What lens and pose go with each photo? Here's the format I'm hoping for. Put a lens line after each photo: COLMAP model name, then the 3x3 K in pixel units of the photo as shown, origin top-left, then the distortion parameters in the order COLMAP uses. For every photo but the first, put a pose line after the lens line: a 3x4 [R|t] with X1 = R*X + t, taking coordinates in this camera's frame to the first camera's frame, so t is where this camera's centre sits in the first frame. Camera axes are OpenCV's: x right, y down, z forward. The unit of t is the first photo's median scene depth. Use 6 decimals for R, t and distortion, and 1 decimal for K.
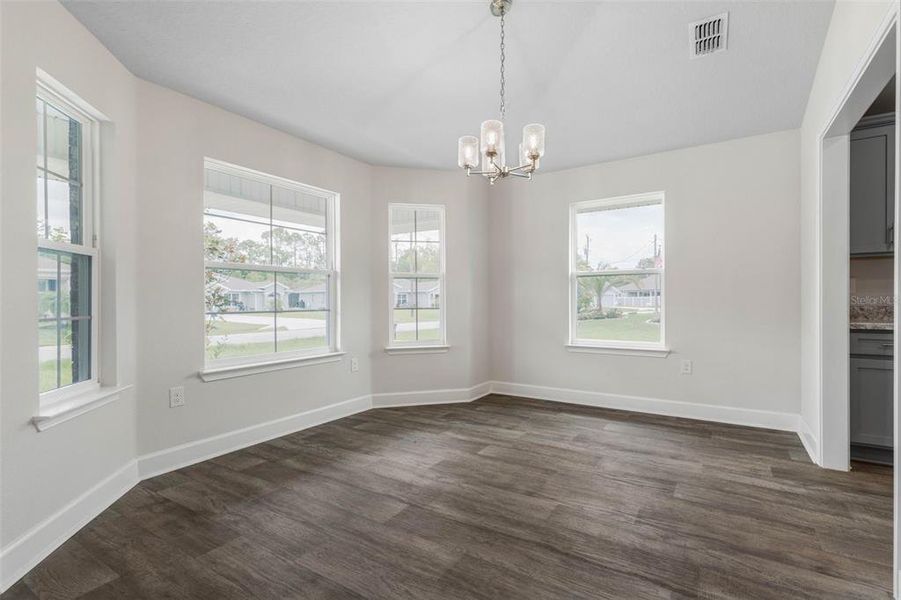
lens RADIAL K [[419.4, 0, 461.7], [0, 419.4, 300.8], [0, 0, 1]] dist [-0.000281, 0.000165]
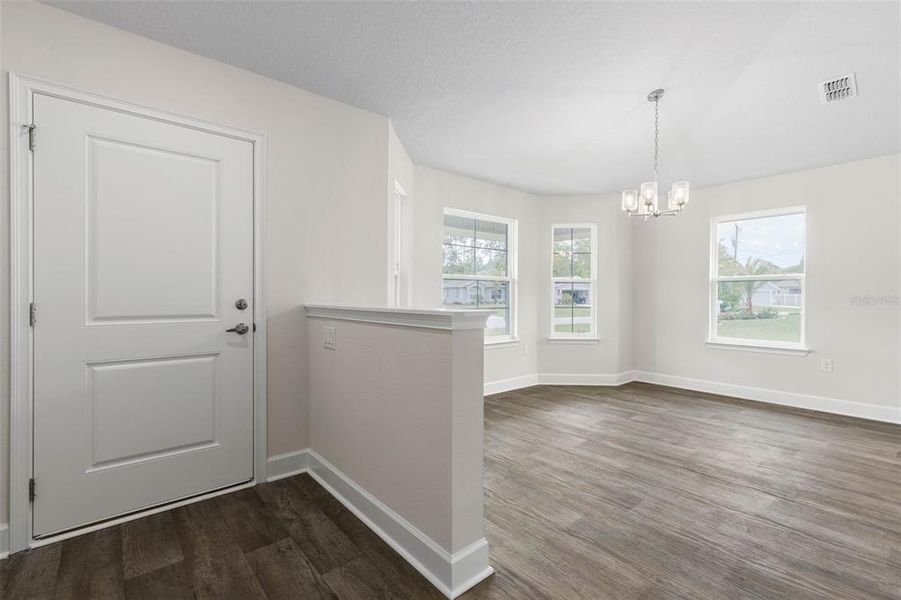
lens RADIAL K [[411.9, 0, 478.5], [0, 411.9, 295.6], [0, 0, 1]] dist [-0.001238, -0.000217]
pose [[0.964905, 0.011402, -0.262353, -0.086156], [-0.011762, 0.999931, 0.000198, -0.020195], [0.262337, 0.002894, 0.964972, -0.380137]]
